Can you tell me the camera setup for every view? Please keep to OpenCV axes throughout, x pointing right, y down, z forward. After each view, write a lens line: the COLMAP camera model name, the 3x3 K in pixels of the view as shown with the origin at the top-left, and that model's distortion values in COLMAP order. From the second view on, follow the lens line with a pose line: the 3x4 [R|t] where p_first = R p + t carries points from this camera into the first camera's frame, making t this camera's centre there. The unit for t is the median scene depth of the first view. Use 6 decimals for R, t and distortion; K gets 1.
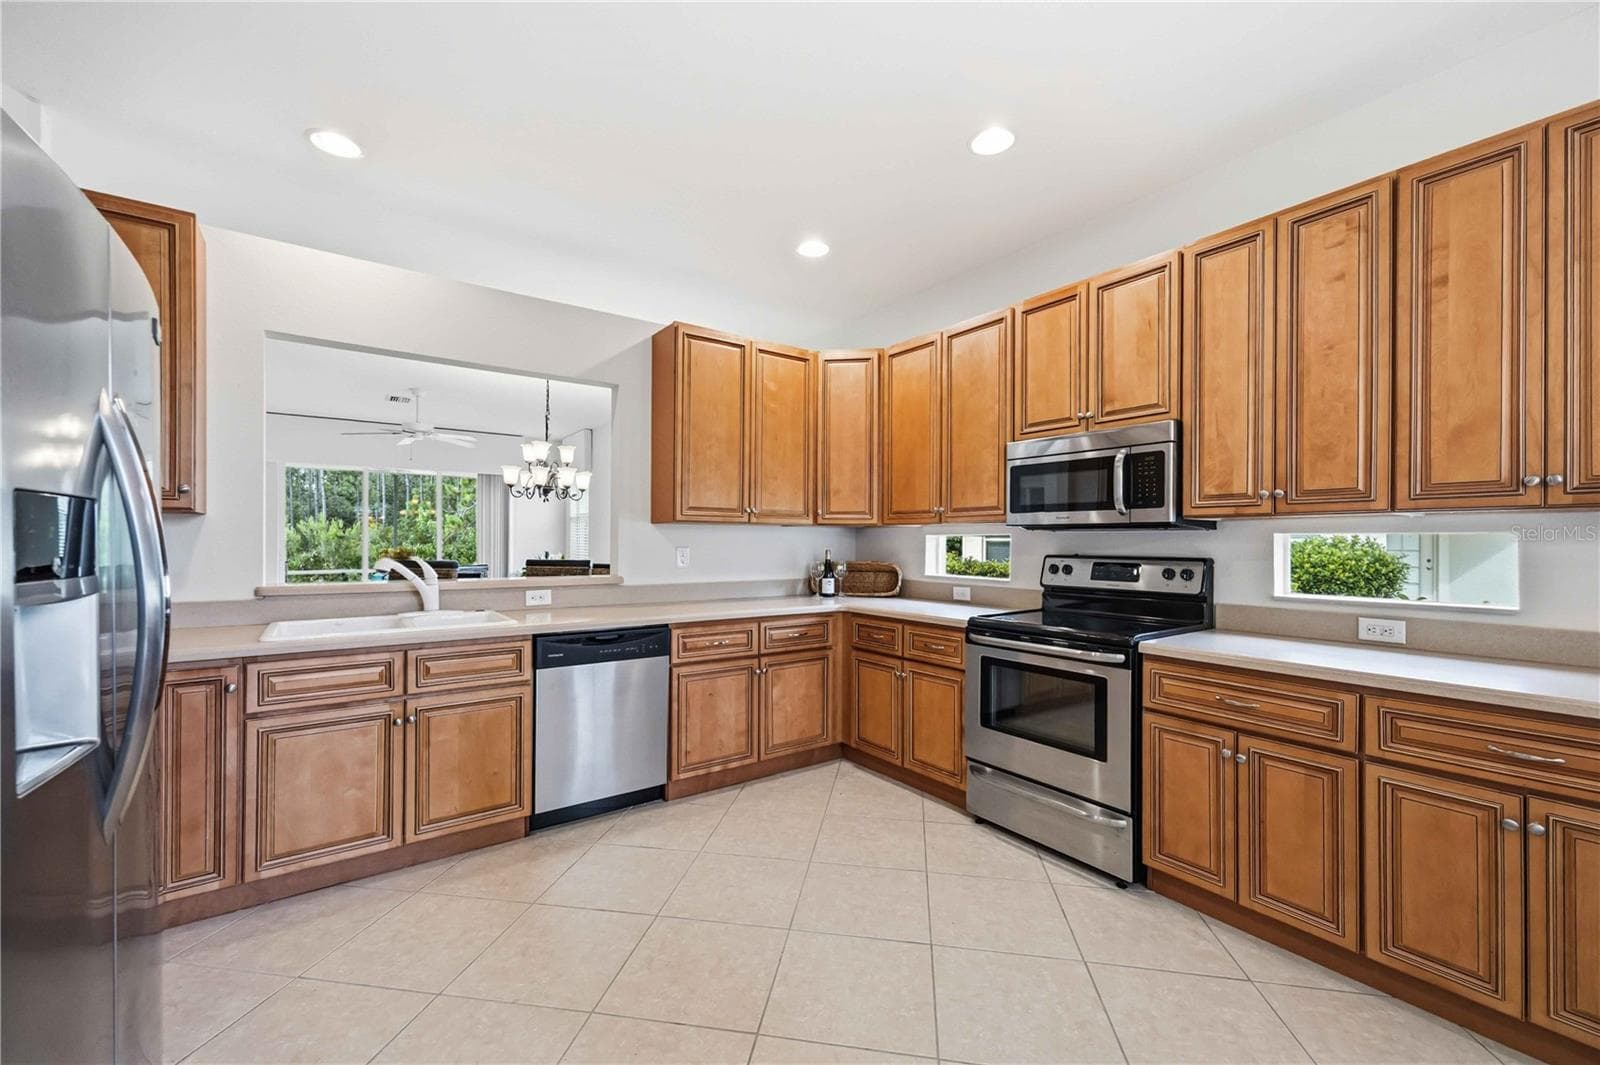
lens RADIAL K [[654.3, 0, 800.0], [0, 654.3, 532.5], [0, 0, 1]] dist [-0.009649, 0.009819]
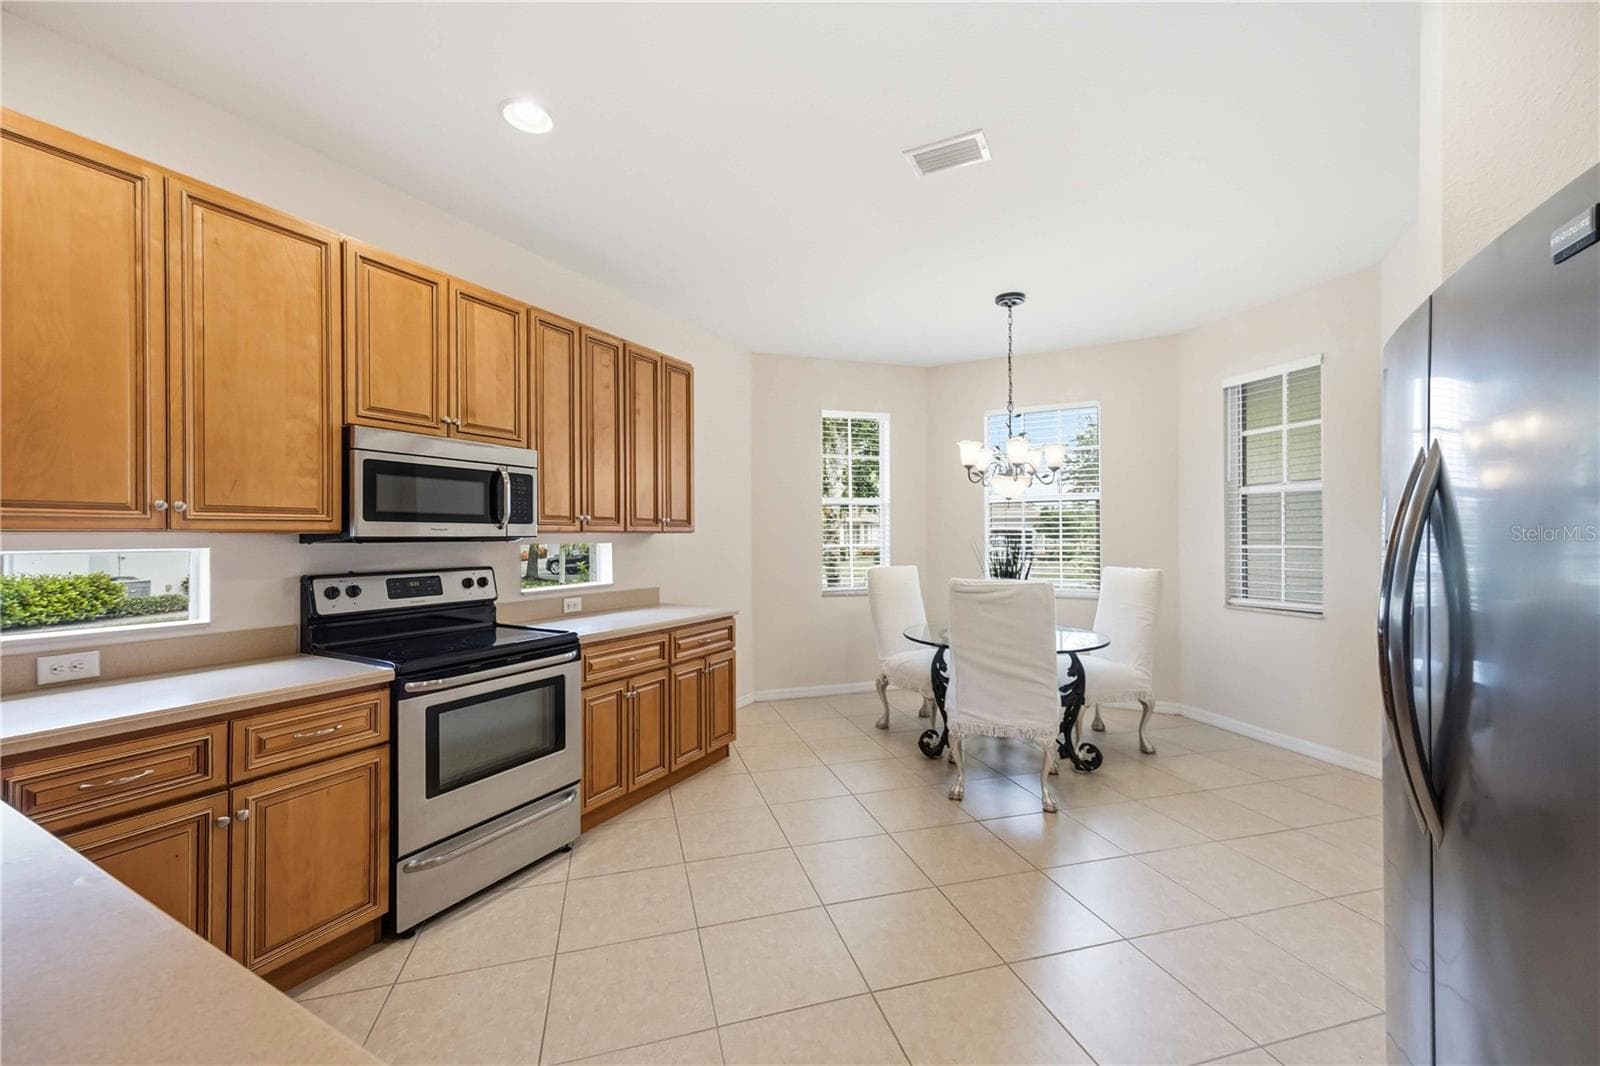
lens RADIAL K [[640.7, 0, 800.0], [0, 640.7, 533.0], [0, 0, 1]] dist [-0.015542, 0.032128]
pose [[-0.428496, 0.003661, 0.903536, -0.605379], [-0.007844, 0.999939, -0.007772, -0.014769], [-0.903510, -0.010417, -0.428441, 0.940342]]
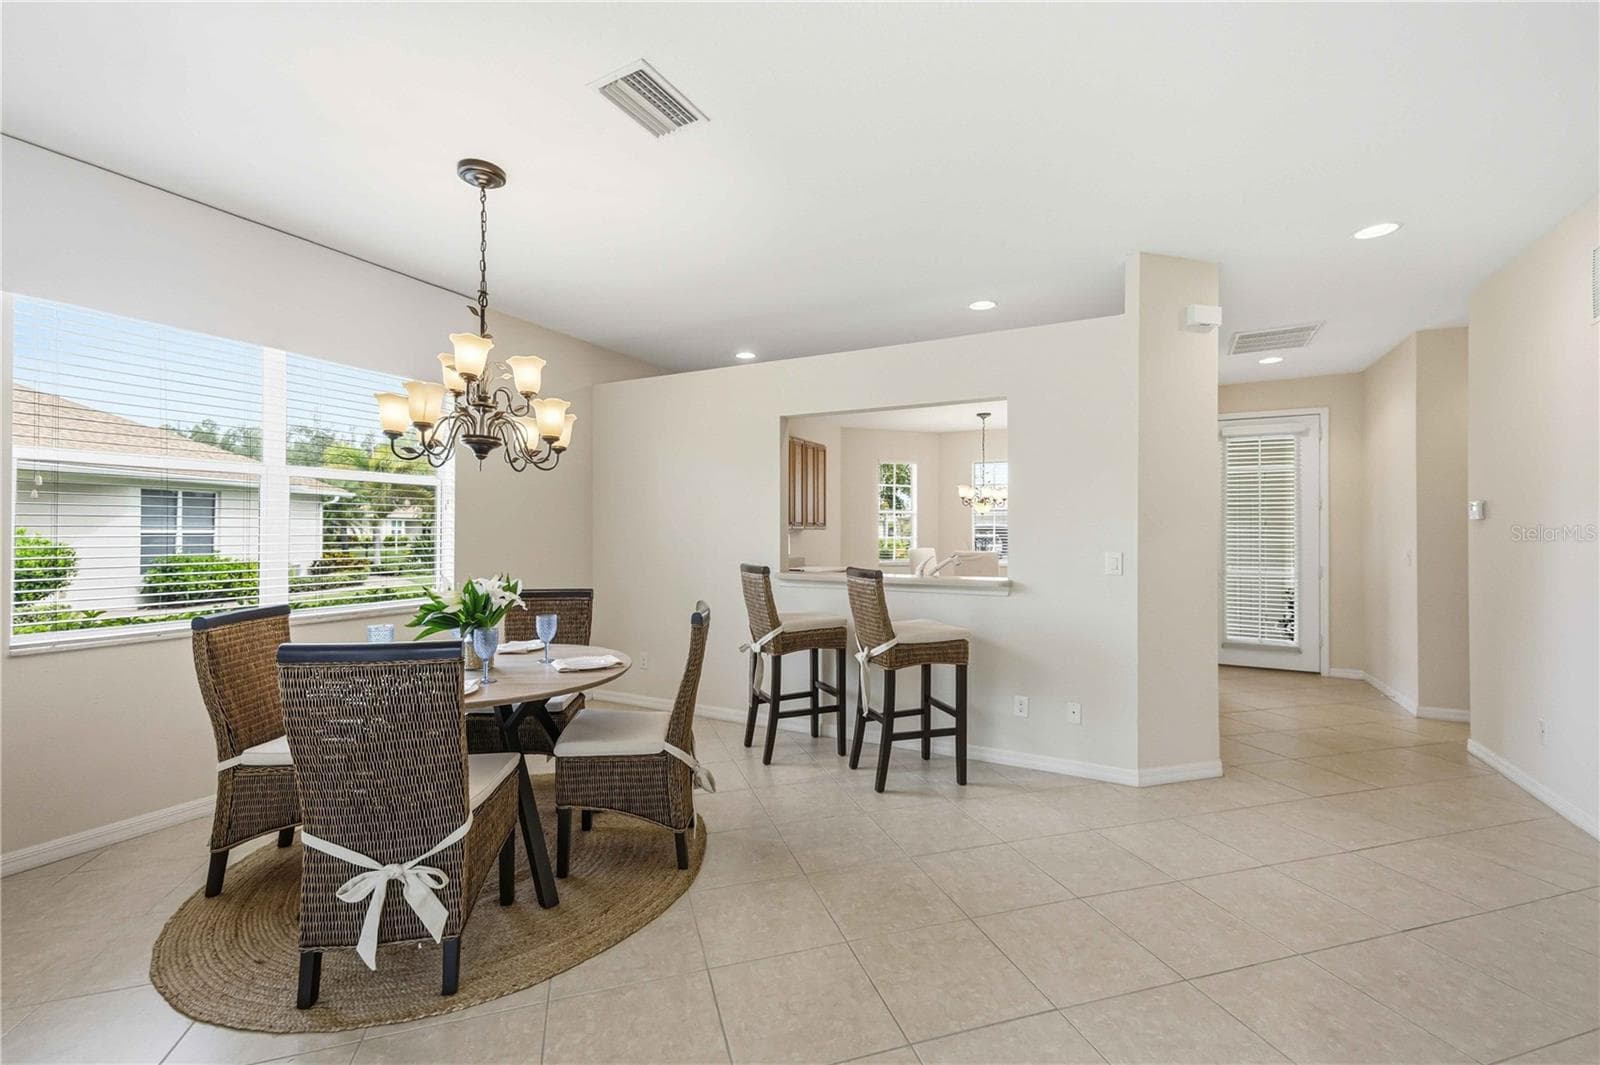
lens RADIAL K [[654.3, 0, 800.0], [0, 654.3, 532.5], [0, 0, 1]] dist [-0.009649, 0.009819]
pose [[-0.445792, -0.000307, 0.895137, -1.748003], [-0.007936, 0.999962, -0.003609, -0.000269], [-0.895101, -0.008713, -0.445777, 1.927276]]
